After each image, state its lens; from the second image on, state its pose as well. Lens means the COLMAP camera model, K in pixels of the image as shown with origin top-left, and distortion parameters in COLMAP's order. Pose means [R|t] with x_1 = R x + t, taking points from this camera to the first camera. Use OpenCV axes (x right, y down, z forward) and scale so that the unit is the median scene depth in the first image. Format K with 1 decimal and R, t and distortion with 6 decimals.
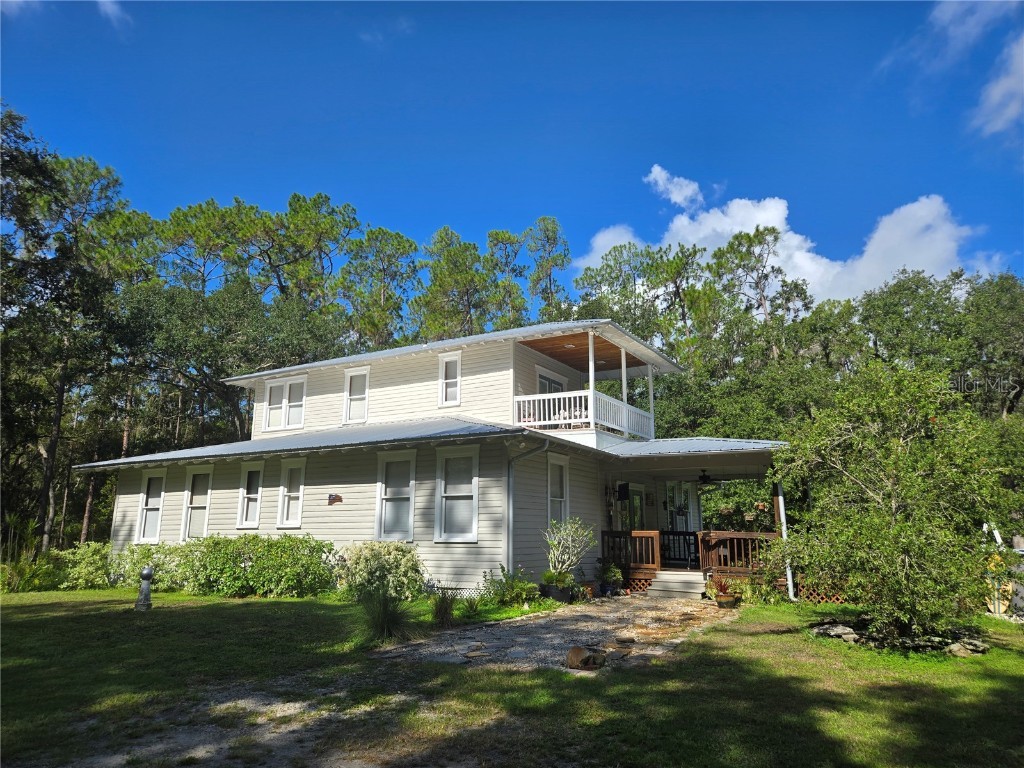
lens RADIAL K [[684.8, 0, 508.0], [0, 684.8, 382.1], [0, 0, 1]] dist [0.062312, -0.050445]
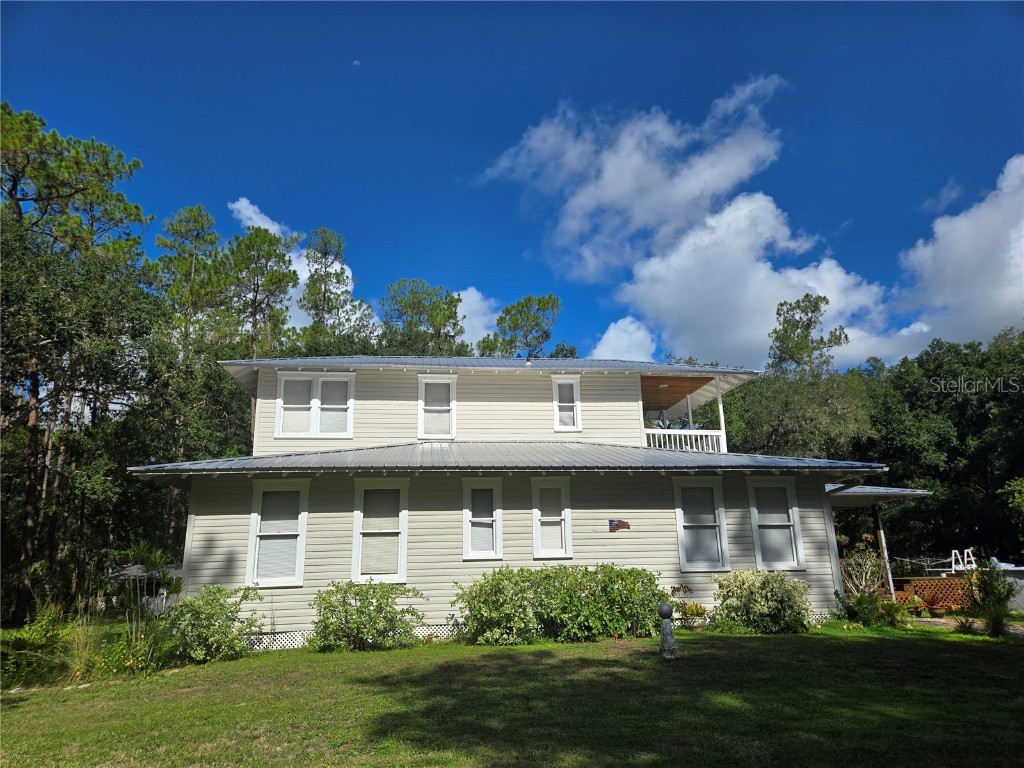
lens RADIAL K [[684.8, 0, 509.7], [0, 684.8, 385.5], [0, 0, 1]] dist [0.062312, -0.050445]
pose [[0.802682, 0.142394, 0.579160, -0.737801], [-0.103382, 0.989600, -0.100024, 0.079095], [-0.587379, 0.020412, 0.809055, 0.306628]]
